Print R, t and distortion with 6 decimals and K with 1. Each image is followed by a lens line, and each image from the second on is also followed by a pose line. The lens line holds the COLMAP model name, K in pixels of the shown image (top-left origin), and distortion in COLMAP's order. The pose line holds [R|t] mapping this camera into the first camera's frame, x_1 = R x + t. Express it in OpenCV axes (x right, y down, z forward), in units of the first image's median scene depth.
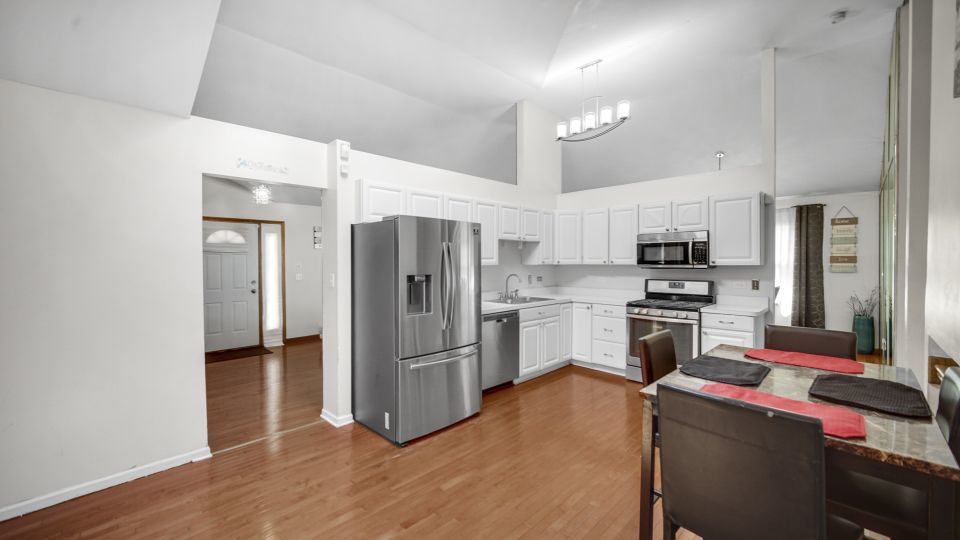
lens RADIAL K [[376.7, 0, 480.6], [0, 376.7, 269.9], [0, 0, 1]] dist [-0.003912, -0.000004]
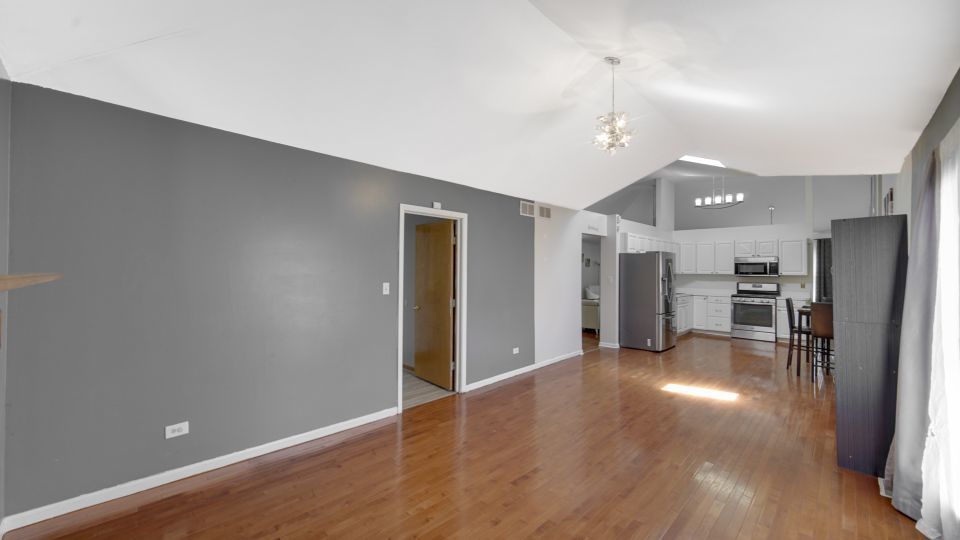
lens RADIAL K [[376.7, 0, 479.1], [0, 376.7, 268.9], [0, 0, 1]] dist [-0.003912, -0.000004]
pose [[0.999900, 0.013195, 0.005113, -0.845151], [-0.013057, 0.999575, -0.026055, 0.023738], [-0.005455, 0.025986, 0.999647, -0.823697]]
